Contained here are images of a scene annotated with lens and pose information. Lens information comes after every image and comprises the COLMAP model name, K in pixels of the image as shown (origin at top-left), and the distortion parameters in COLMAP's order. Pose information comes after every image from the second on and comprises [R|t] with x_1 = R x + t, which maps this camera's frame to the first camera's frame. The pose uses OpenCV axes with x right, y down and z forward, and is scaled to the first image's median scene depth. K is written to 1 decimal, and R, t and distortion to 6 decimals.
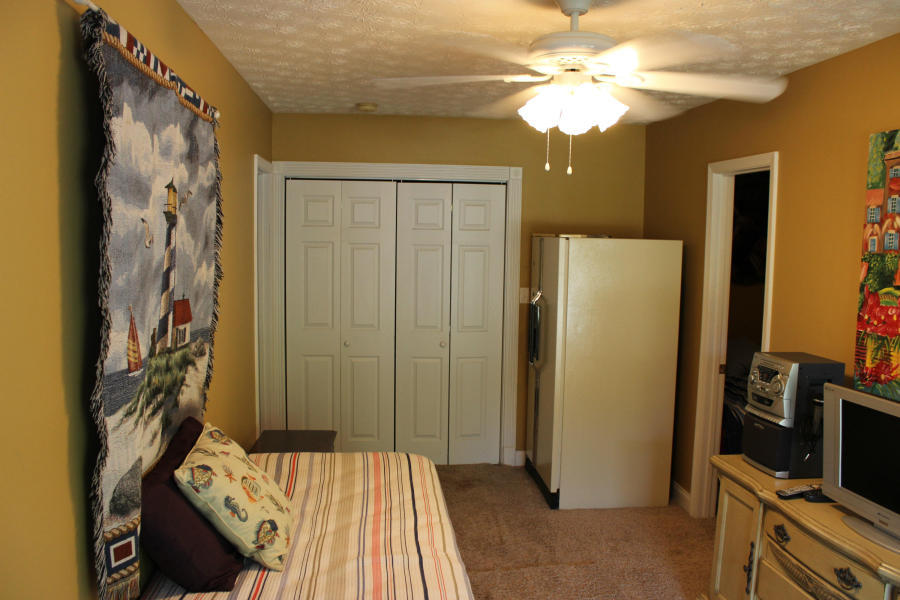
lens RADIAL K [[749.3, 0, 450.1], [0, 749.3, 299.7], [0, 0, 1]] dist [-0.153583, 0.134637]
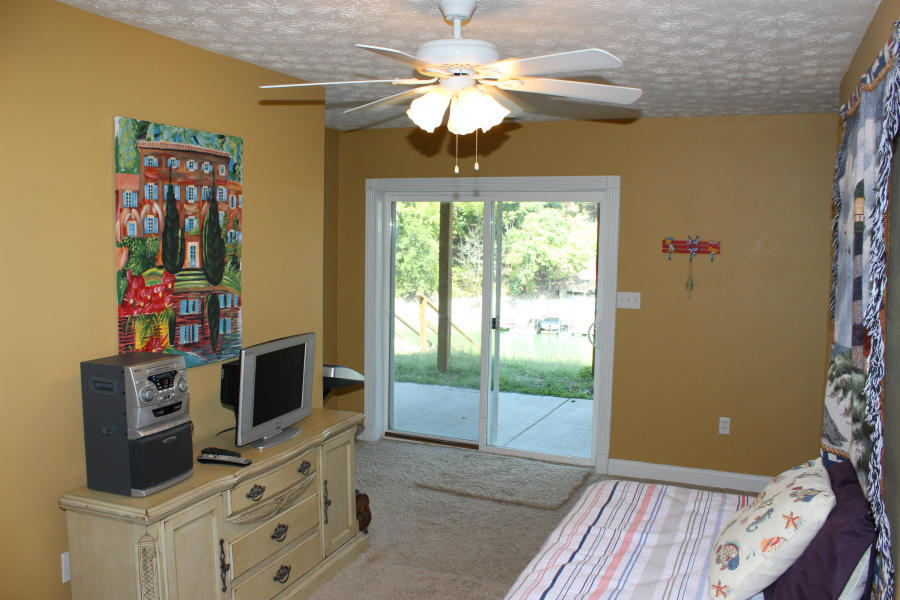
lens RADIAL K [[749.3, 0, 450.6], [0, 749.3, 302.8], [0, 0, 1]] dist [-0.153583, 0.134637]
pose [[-0.867752, -0.083489, 0.489935, -0.314278], [0.011662, 0.982097, 0.188013, -0.163746], [-0.496861, 0.168862, -0.851243, 1.682302]]
